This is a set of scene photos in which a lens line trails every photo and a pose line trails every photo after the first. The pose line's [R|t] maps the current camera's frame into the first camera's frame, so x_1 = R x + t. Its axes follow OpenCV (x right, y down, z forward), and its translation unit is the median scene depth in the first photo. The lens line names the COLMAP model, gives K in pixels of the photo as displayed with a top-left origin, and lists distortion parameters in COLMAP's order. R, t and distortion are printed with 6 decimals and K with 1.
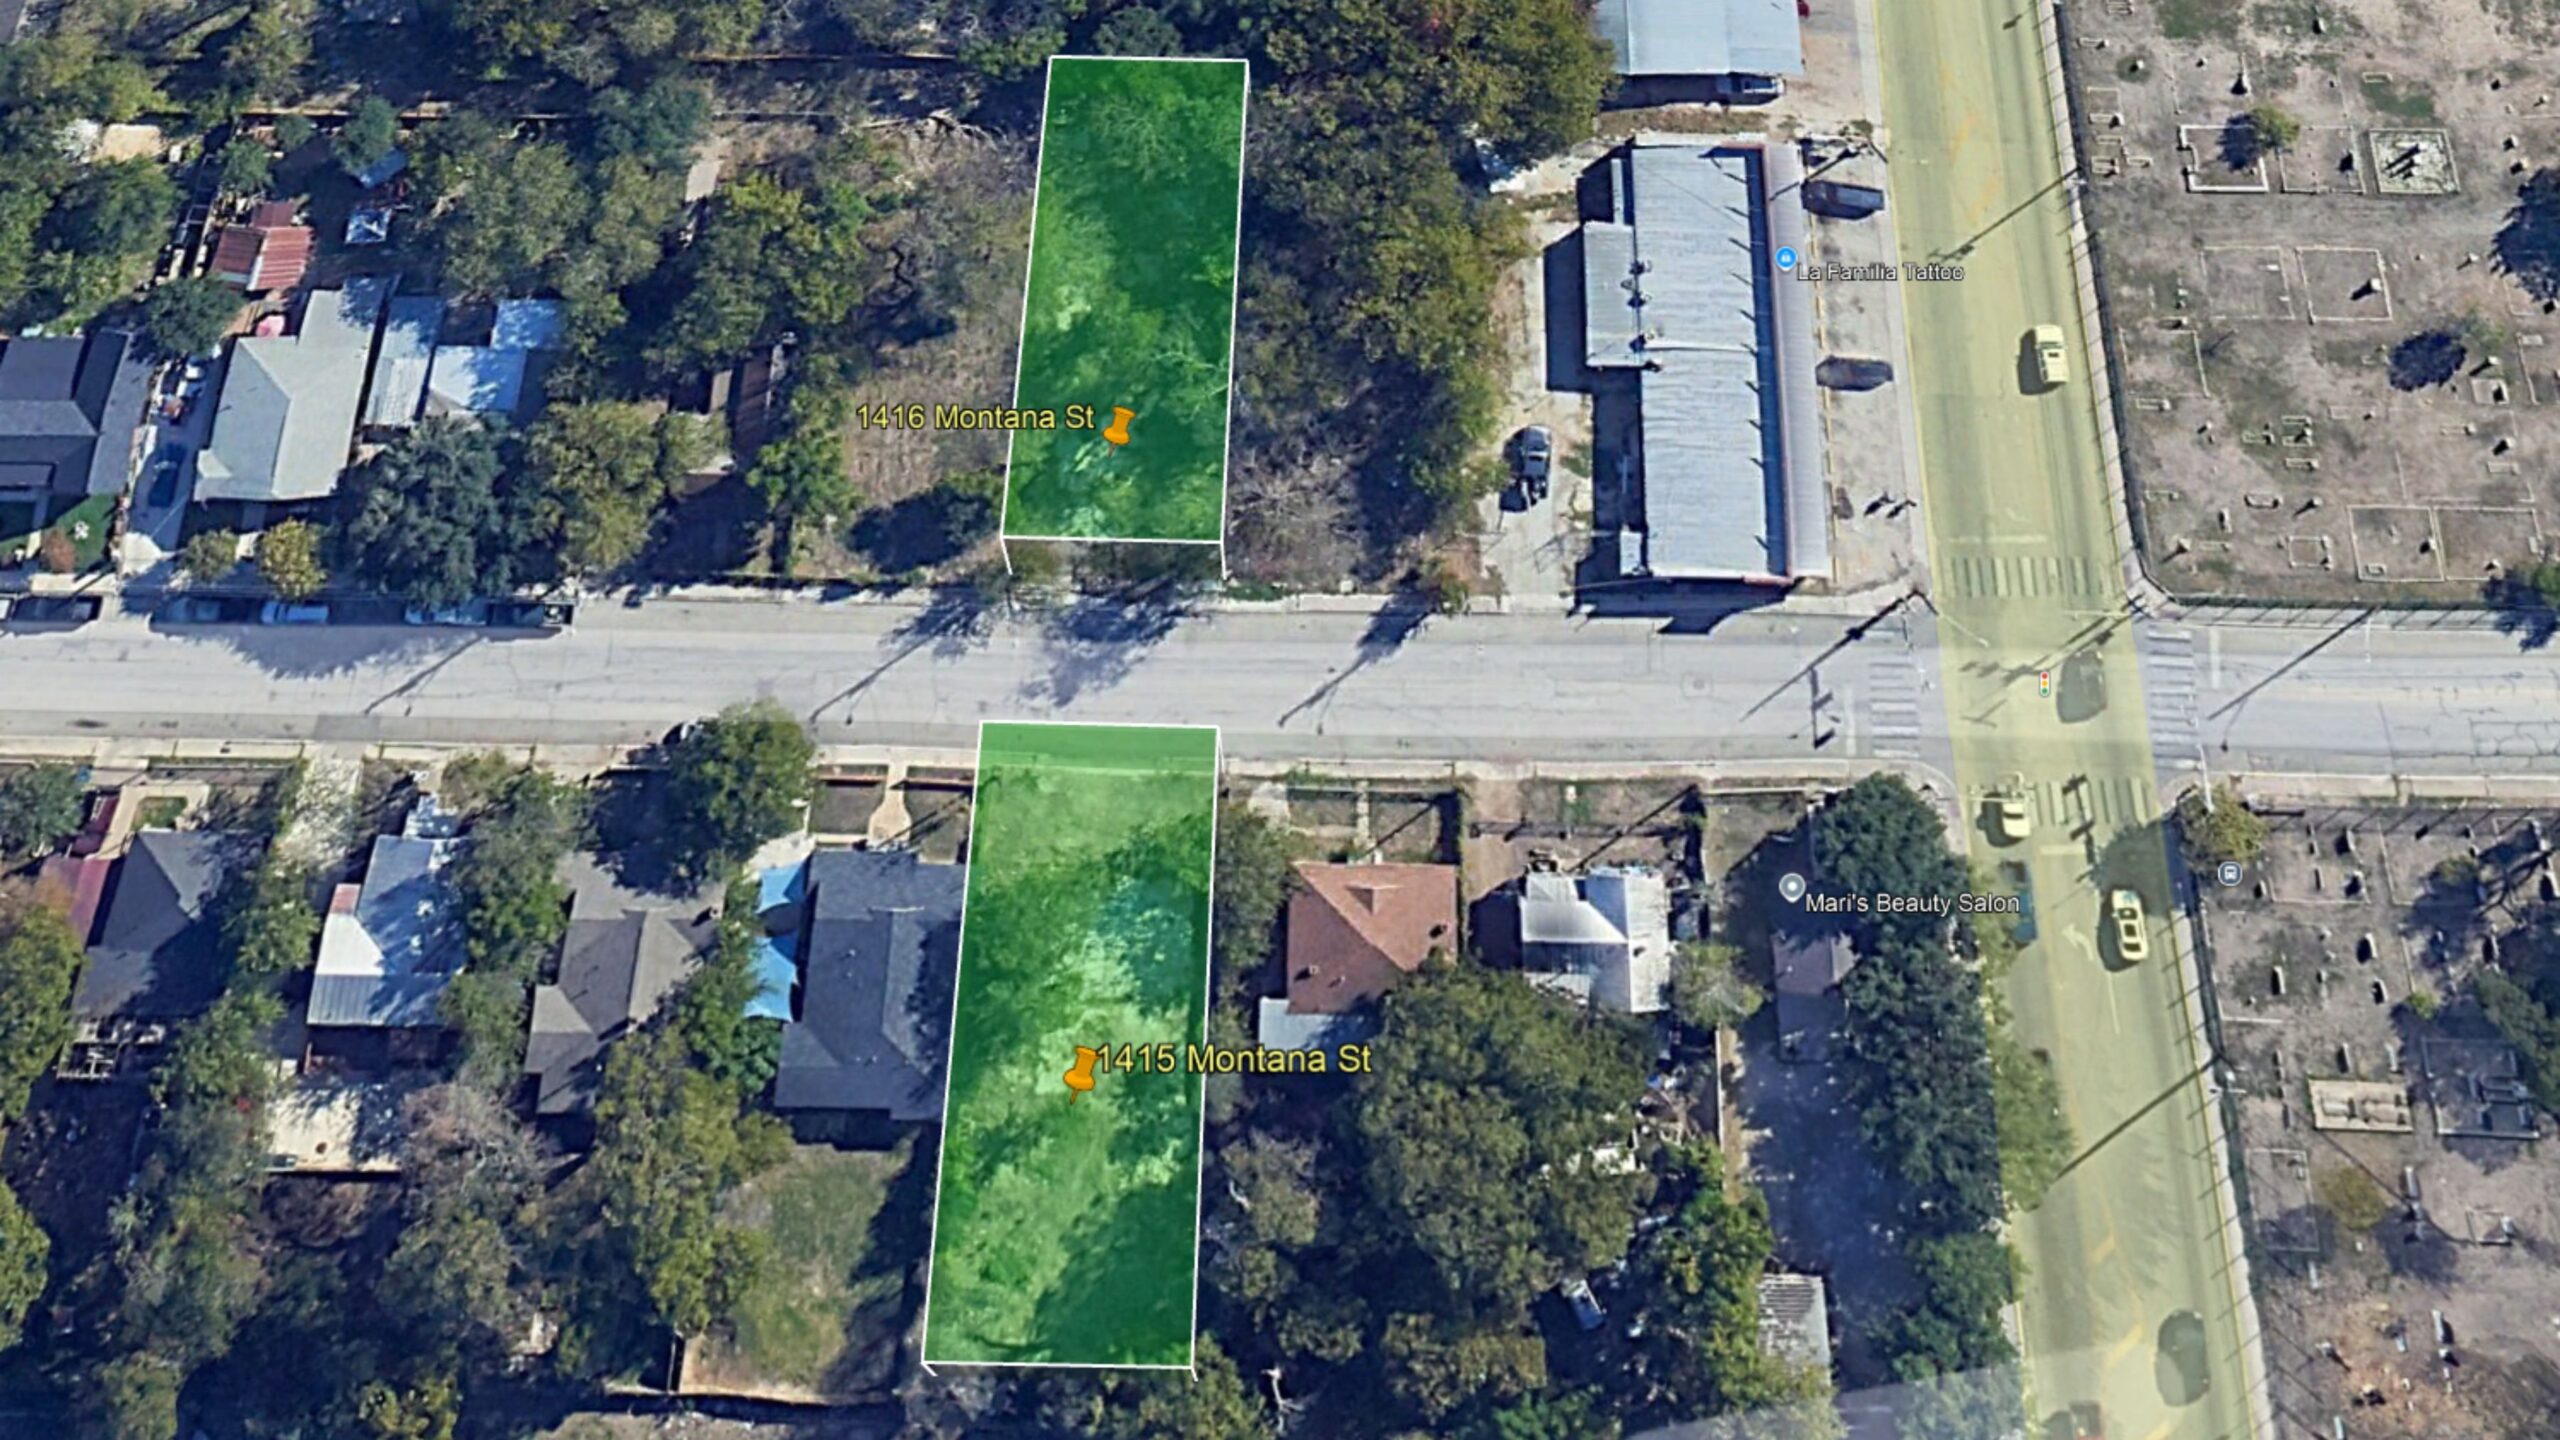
lens RADIAL K [[2294.0, 0, 1333.7], [0, 2294.0, 701.4], [0, 0, 1]] dist [0.001062, -0.003172]
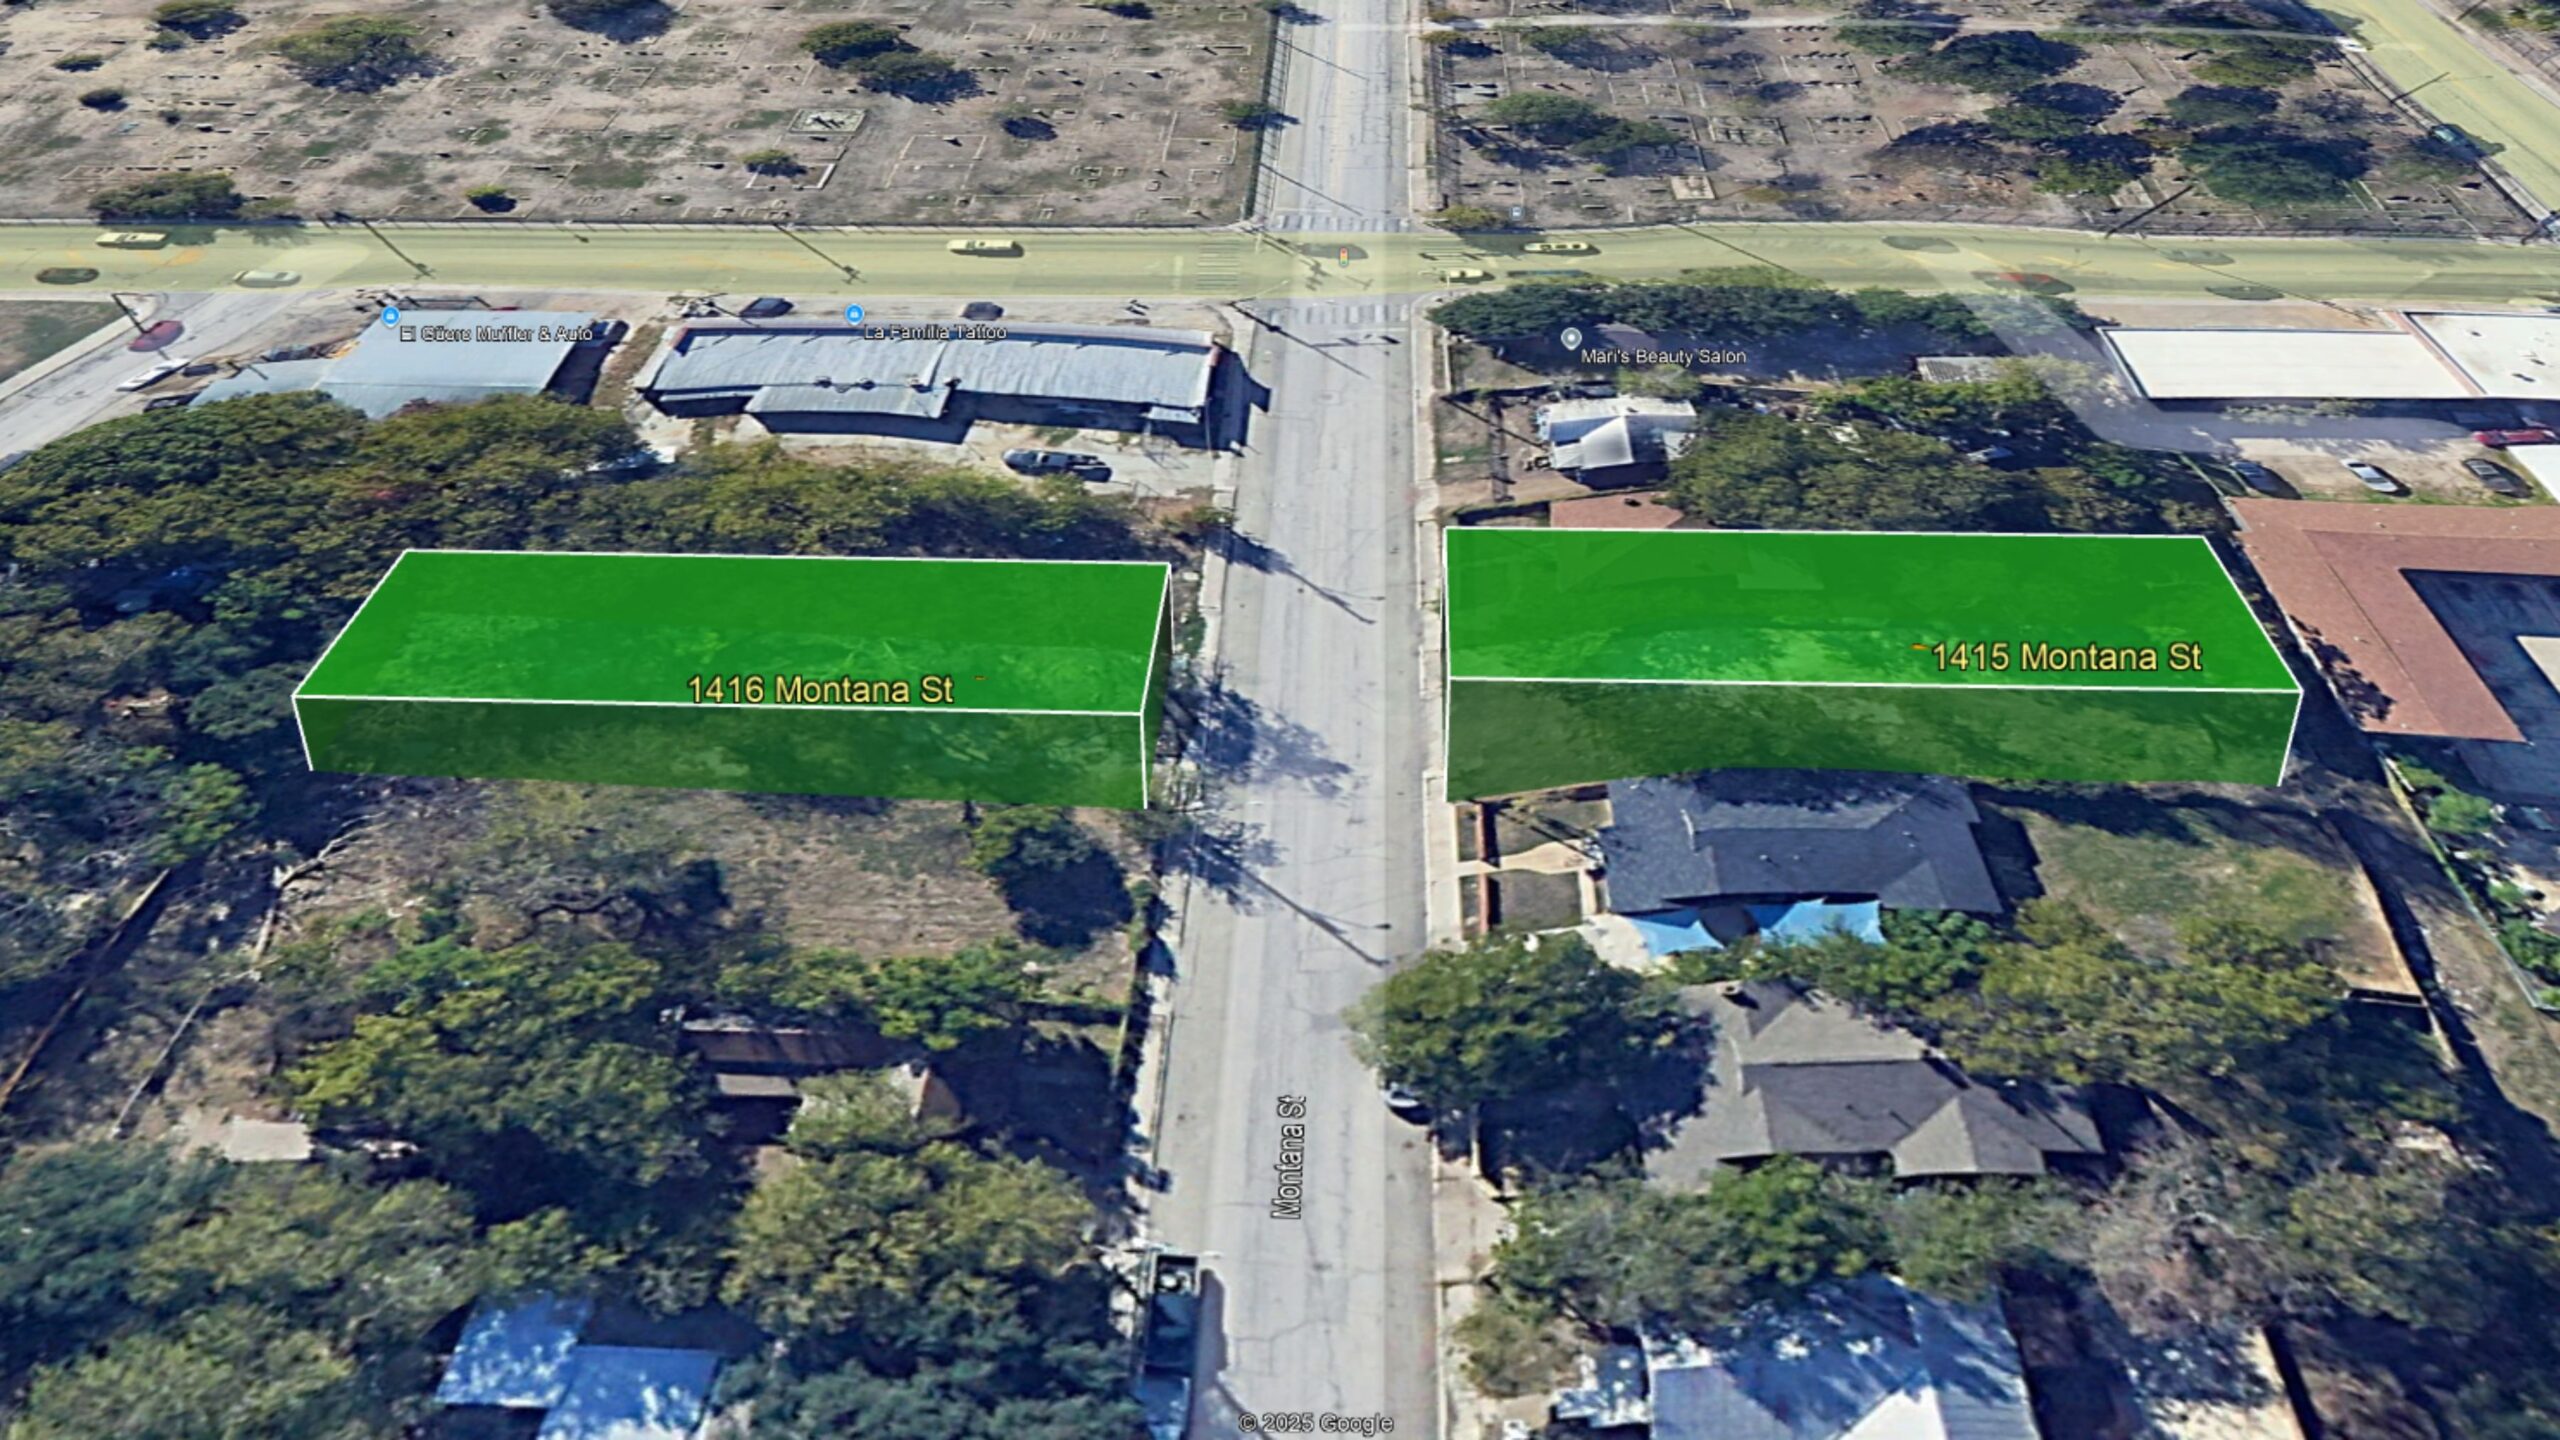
lens RADIAL K [[2294.0, 0, 1333.7], [0, 2294.0, 701.4], [0, 0, 1]] dist [0.001062, -0.003172]
pose [[0.001772, -0.531626, 0.846977, -0.722098], [0.908214, 0.355318, 0.221124, -0.171194], [-0.418502, 0.768845, 0.483460, 0.616888]]
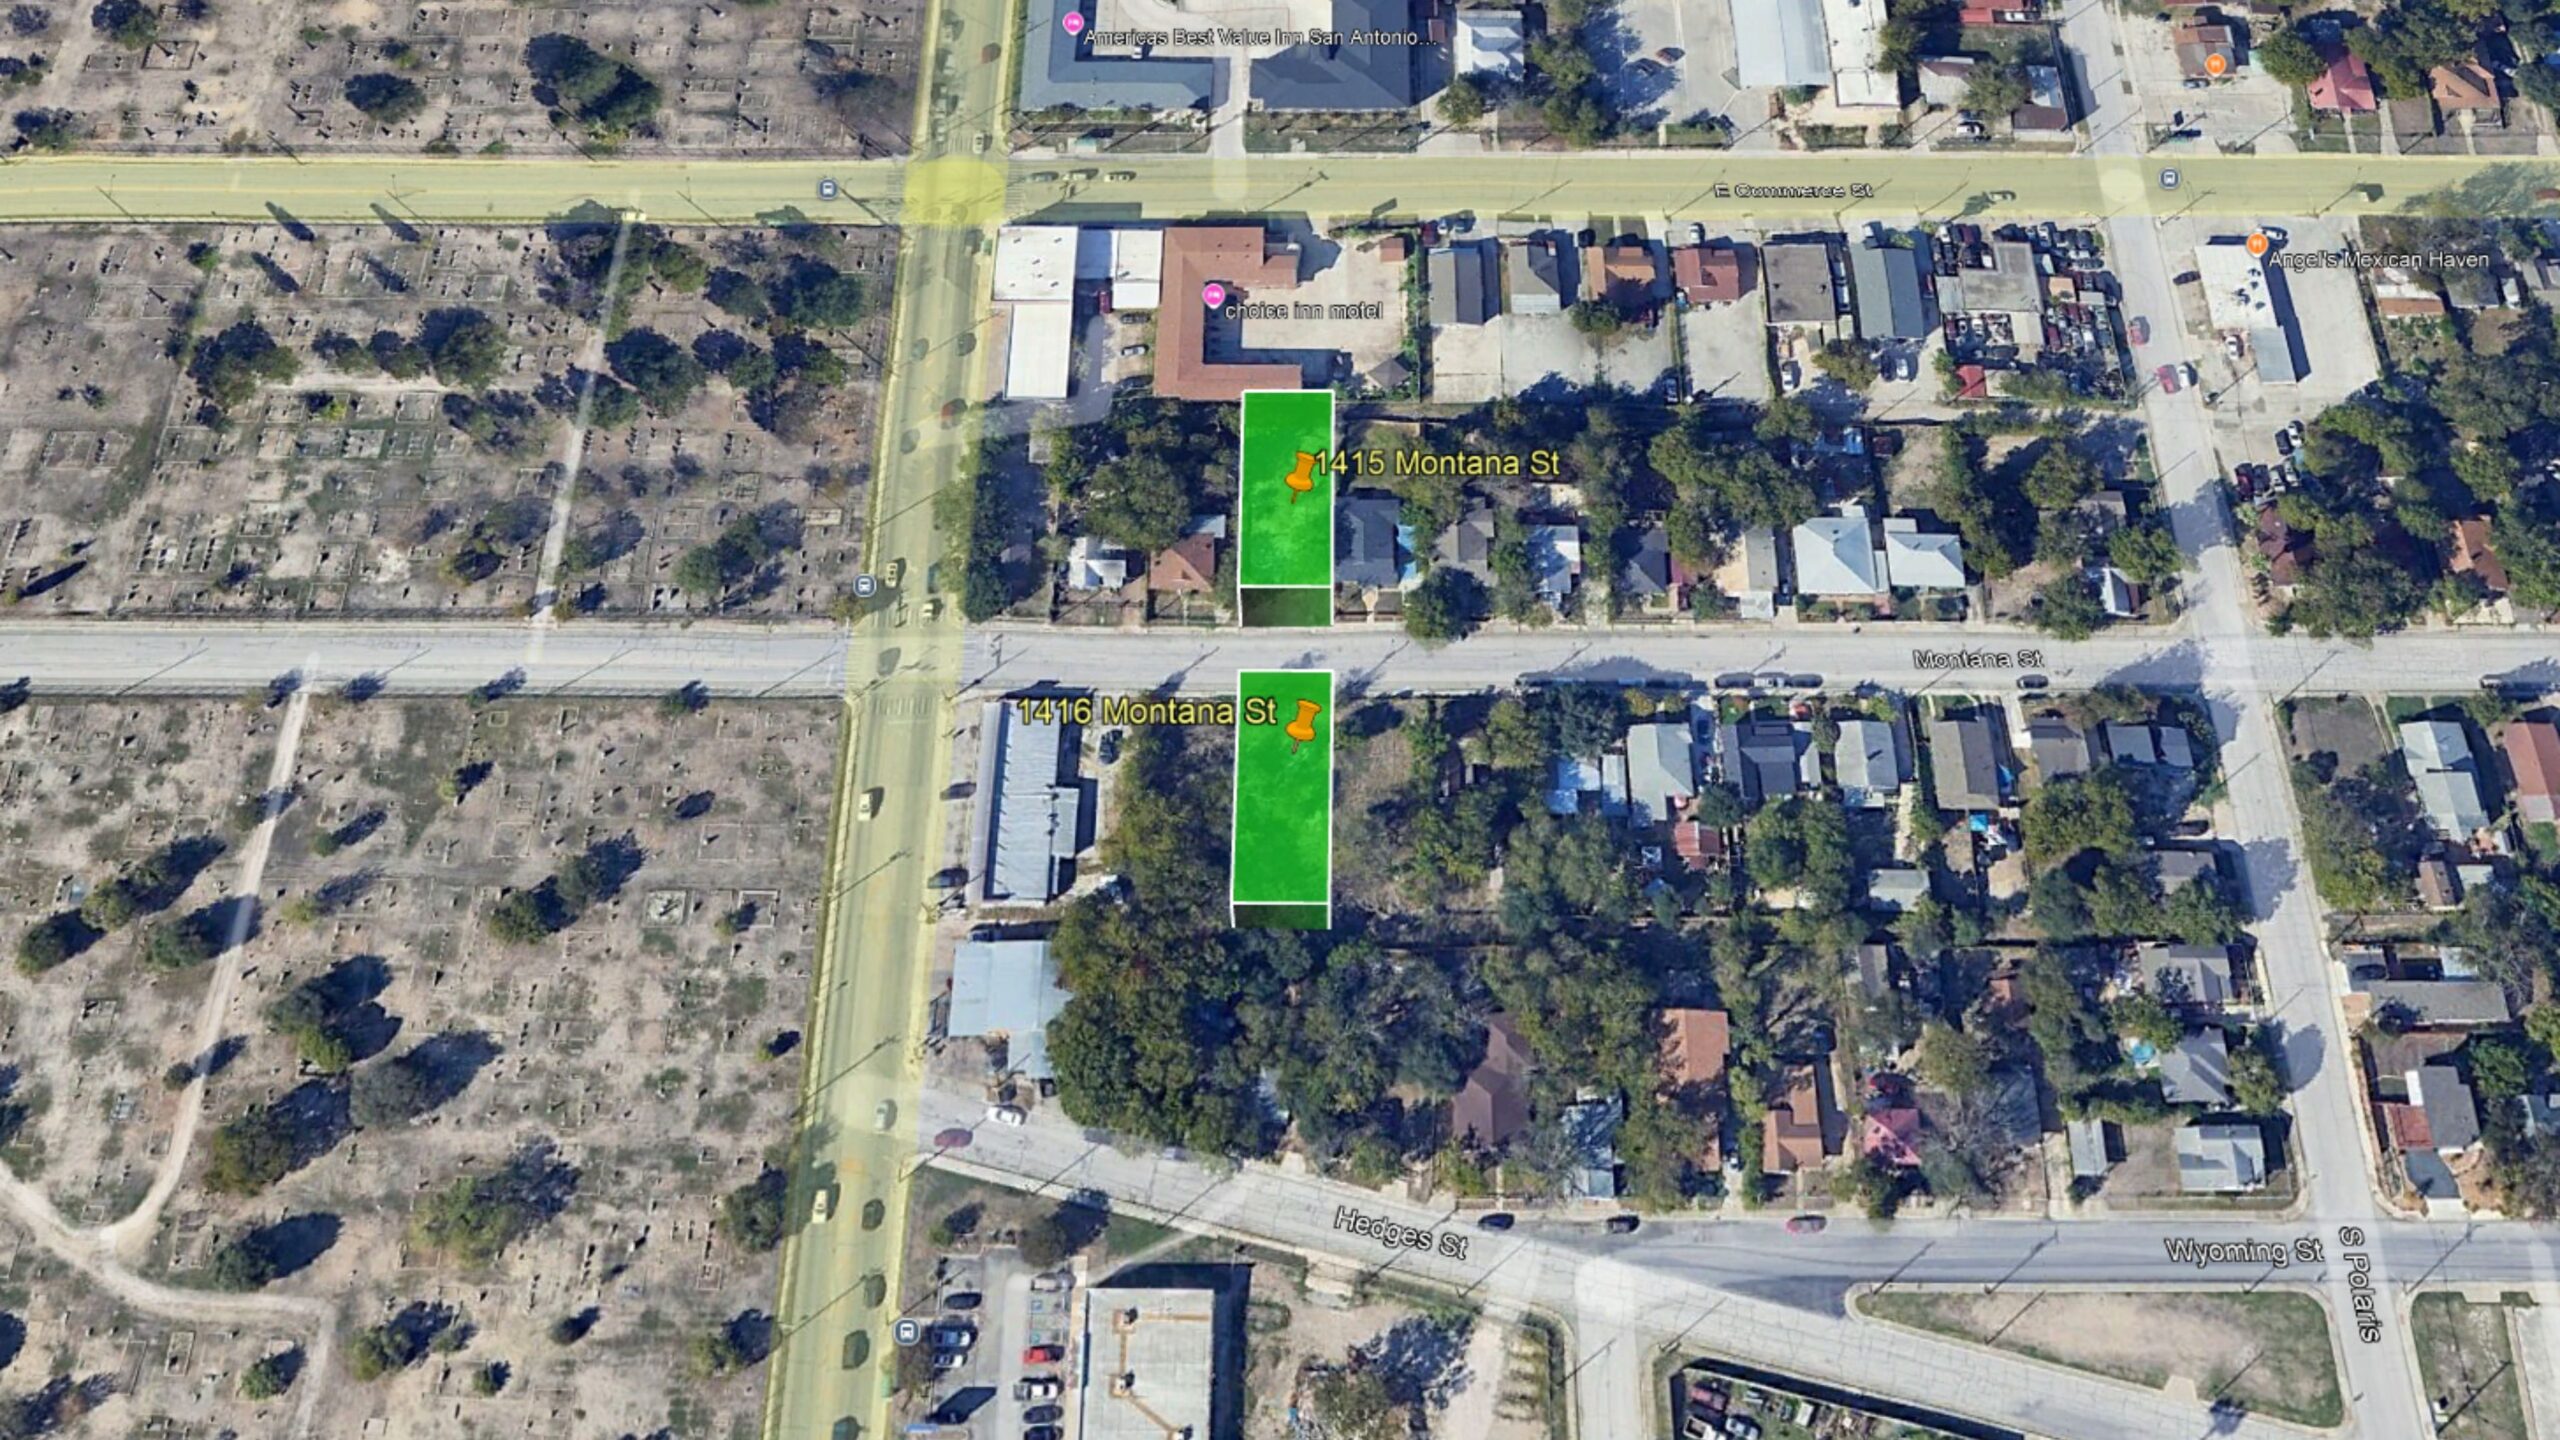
lens RADIAL K [[2294.0, 0, 1333.7], [0, 2294.0, 701.4], [0, 0, 1]] dist [0.001062, -0.003172]
pose [[-0.999857, 0.015055, -0.007651, -0.124398], [-0.014941, -0.577440, 0.816296, -1.984728], [0.007872, 0.816294, 0.577583, -0.359636]]
